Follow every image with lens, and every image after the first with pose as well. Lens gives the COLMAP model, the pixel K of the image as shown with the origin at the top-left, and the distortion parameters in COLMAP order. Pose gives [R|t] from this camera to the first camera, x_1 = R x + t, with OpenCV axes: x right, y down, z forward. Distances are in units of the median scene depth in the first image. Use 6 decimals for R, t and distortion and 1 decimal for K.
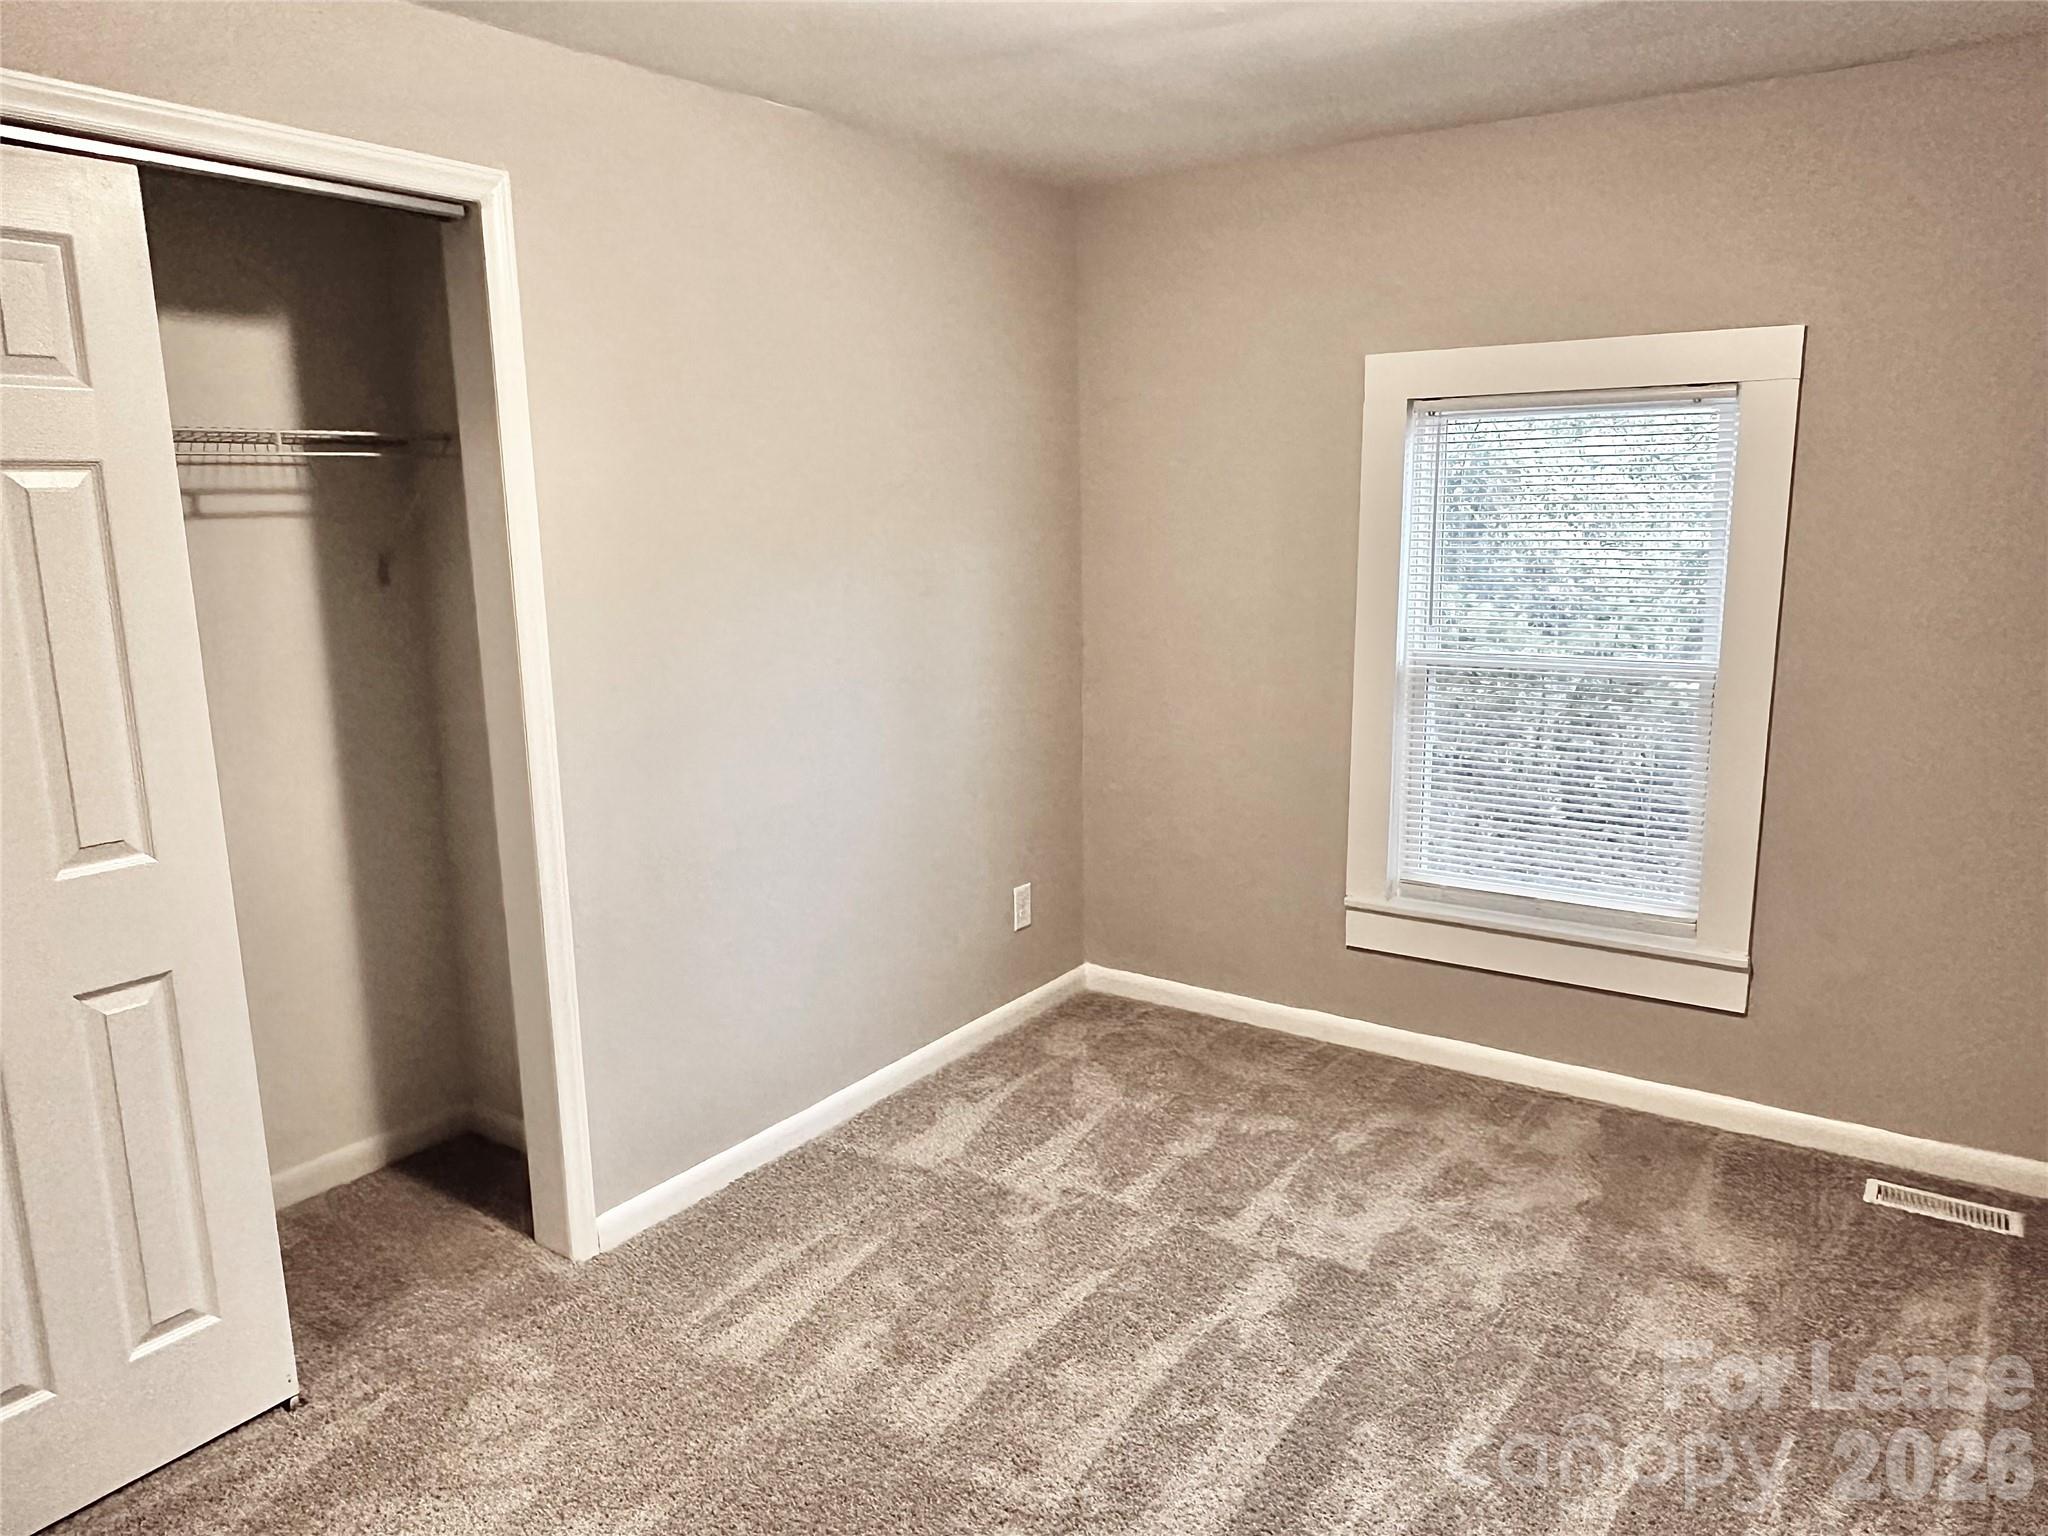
lens RADIAL K [[1438.6, 0, 1020.1], [0, 1438.6, 781.2], [0, 0, 1]] dist [0.006953, 0.007538]
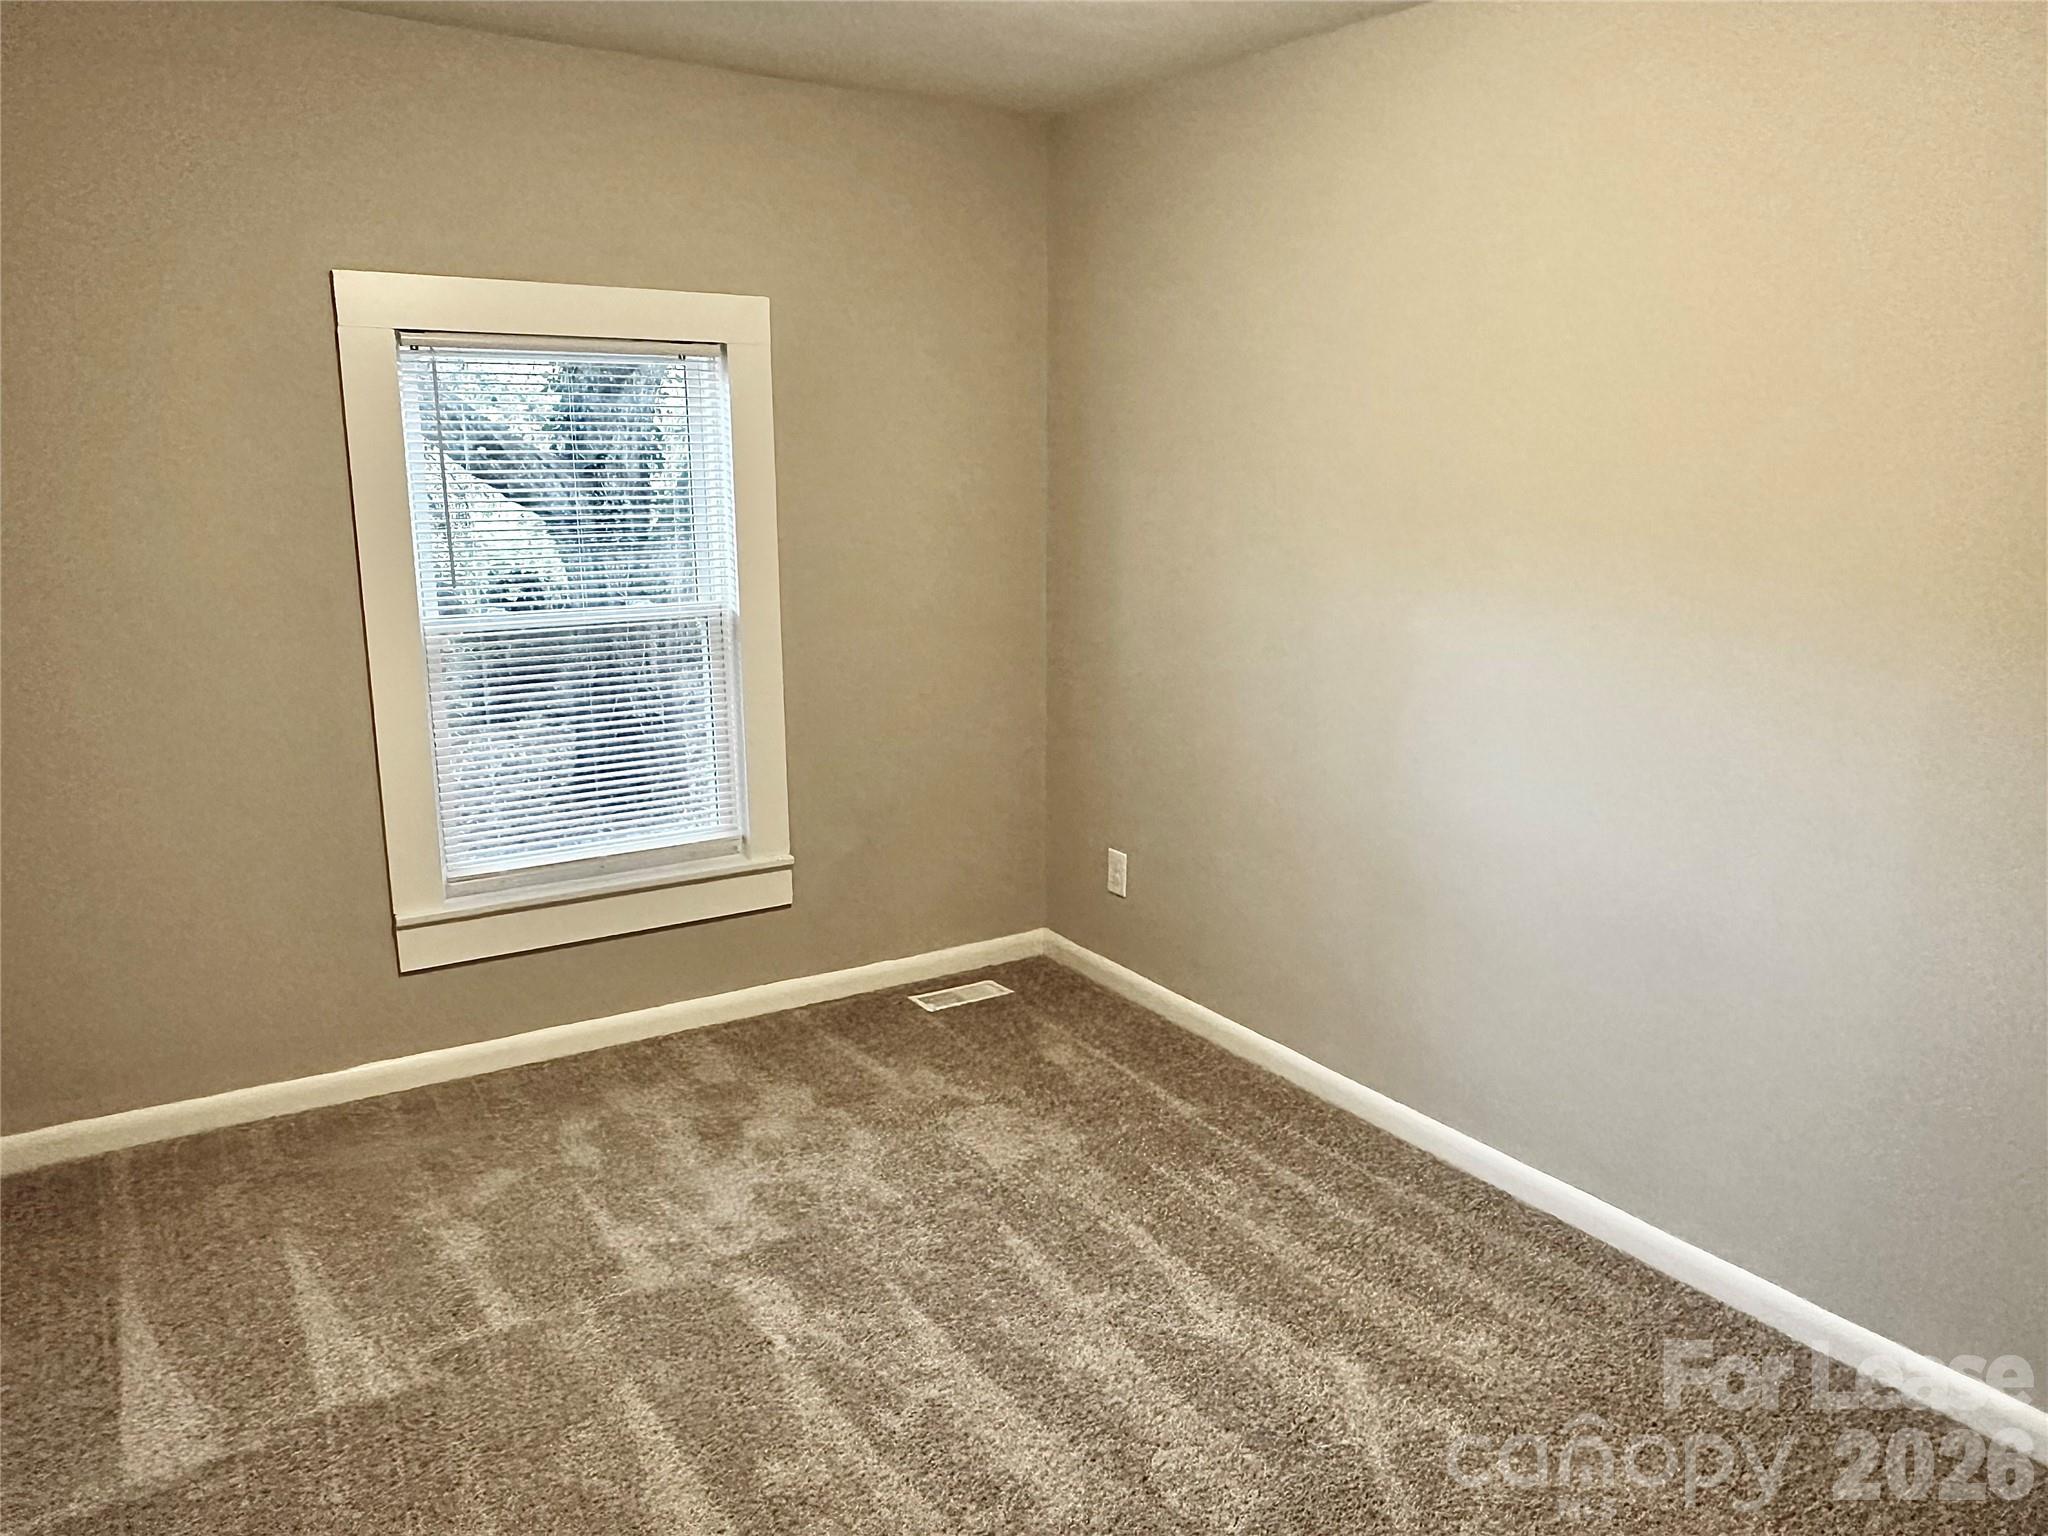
lens RADIAL K [[1438.6, 0, 1020.1], [0, 1438.6, 781.2], [0, 0, 1]] dist [0.006953, 0.007538]
pose [[0.400707, -0.192296, 0.895799, -0.437505], [0.177403, 0.975508, 0.130051, -0.050845], [-0.898867, 0.106805, 0.425007, 0.349512]]
